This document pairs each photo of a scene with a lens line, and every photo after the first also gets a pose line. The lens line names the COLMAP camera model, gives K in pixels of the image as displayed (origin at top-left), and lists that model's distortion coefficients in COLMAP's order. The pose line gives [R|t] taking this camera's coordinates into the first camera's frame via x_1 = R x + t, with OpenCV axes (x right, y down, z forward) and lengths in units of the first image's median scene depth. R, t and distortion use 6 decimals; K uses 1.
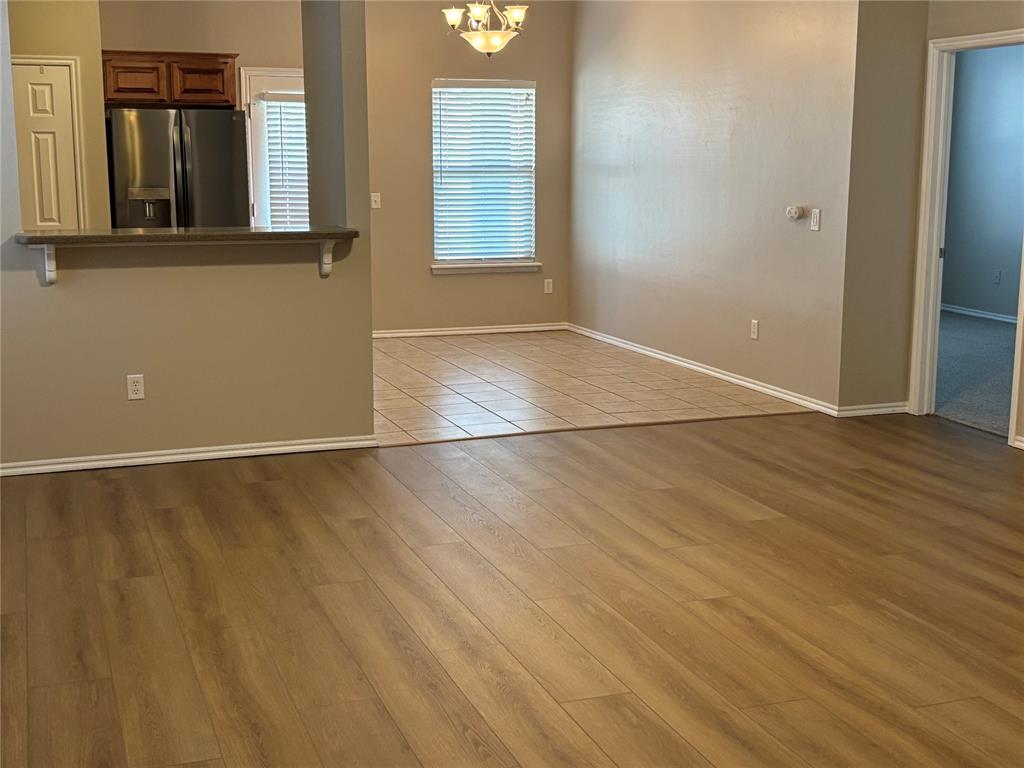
lens RADIAL K [[1304.5, 0, 511.8], [0, 1304.5, 384.5], [0, 0, 1]] dist [-0.035964, 0.000000]
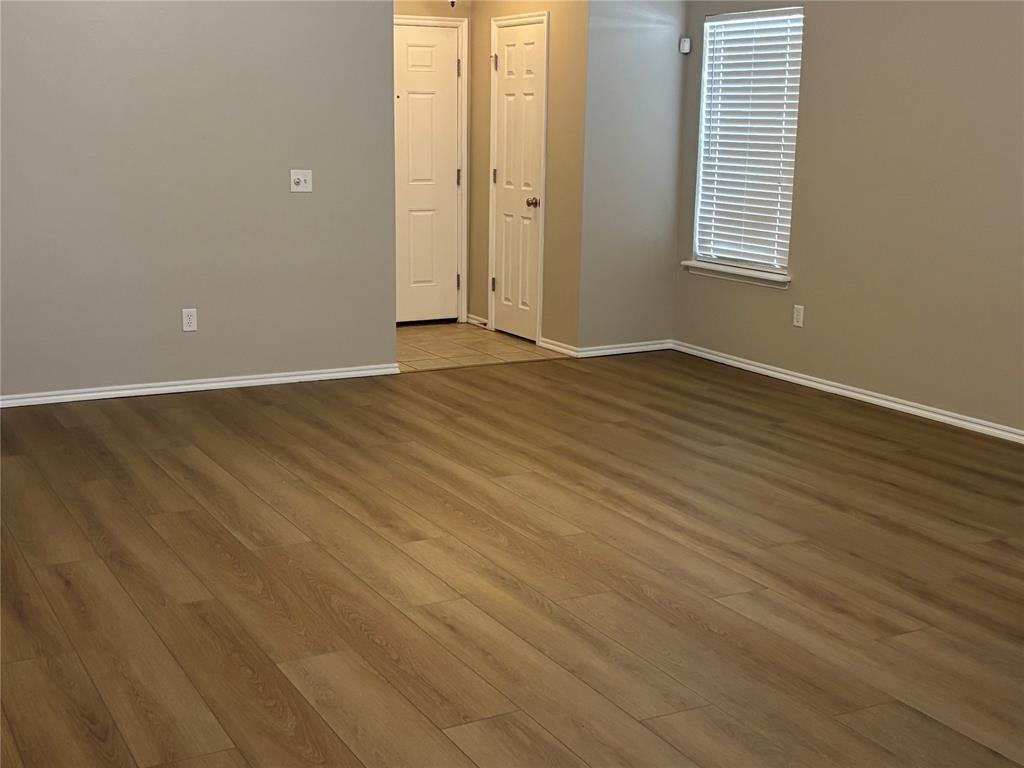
lens RADIAL K [[1304.5, 0, 512.2], [0, 1304.5, 384.1], [0, 0, 1]] dist [-0.035964, 0.000000]
pose [[-0.989248, 0.021532, -0.144656, 0.227776], [-0.033454, 0.929561, 0.367147, -0.333349], [0.142372, 0.368038, -0.918846, 1.914782]]
